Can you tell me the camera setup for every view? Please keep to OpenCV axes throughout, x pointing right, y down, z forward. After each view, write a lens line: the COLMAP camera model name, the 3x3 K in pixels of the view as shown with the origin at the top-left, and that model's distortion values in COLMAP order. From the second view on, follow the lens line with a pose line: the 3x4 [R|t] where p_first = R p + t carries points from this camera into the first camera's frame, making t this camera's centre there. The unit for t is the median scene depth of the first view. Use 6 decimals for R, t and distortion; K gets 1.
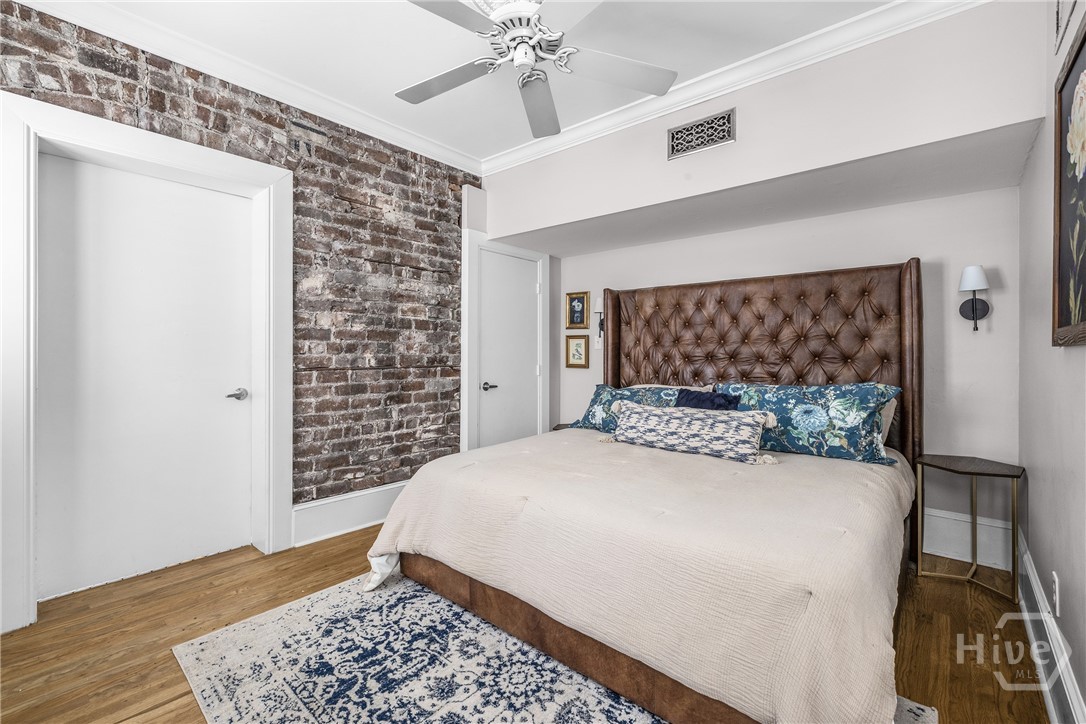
lens RADIAL K [[459.7, 0, 540.8], [0, 459.7, 357.0], [0, 0, 1]] dist [-0.001127, 0.000285]
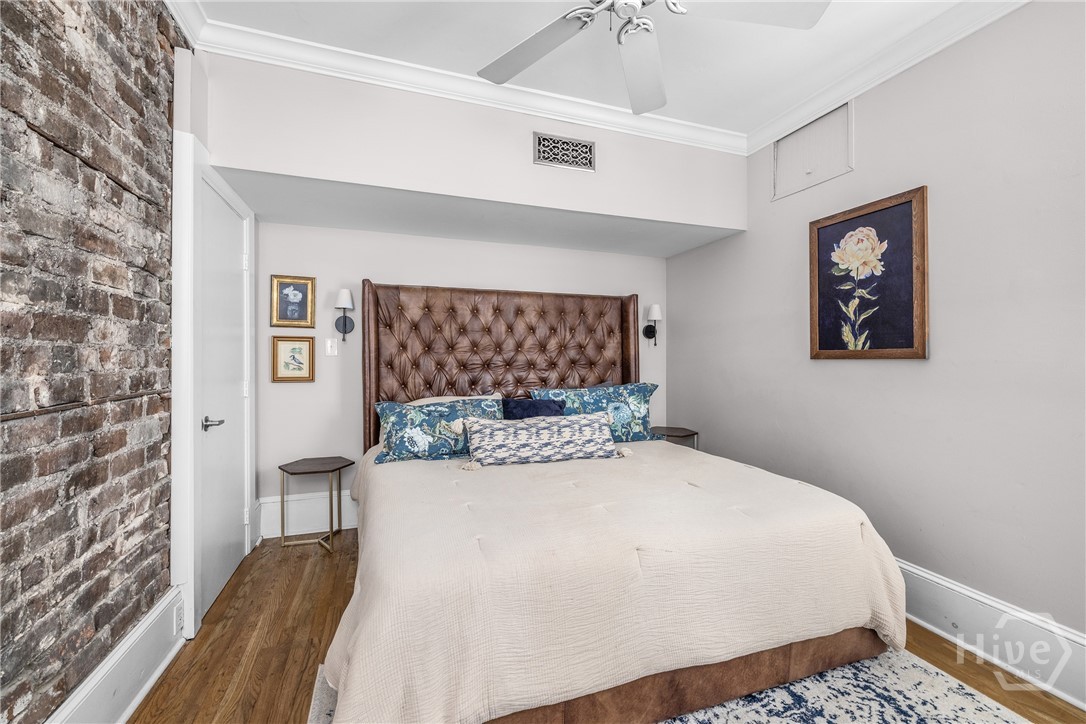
lens RADIAL K [[459.7, 0, 540.8], [0, 459.7, 357.0], [0, 0, 1]] dist [-0.001127, 0.000285]
pose [[0.505022, -0.004732, 0.863093, -0.467021], [0.007809, 0.999969, 0.000913, -0.017762], [-0.863071, 0.006279, 0.505043, 0.423599]]
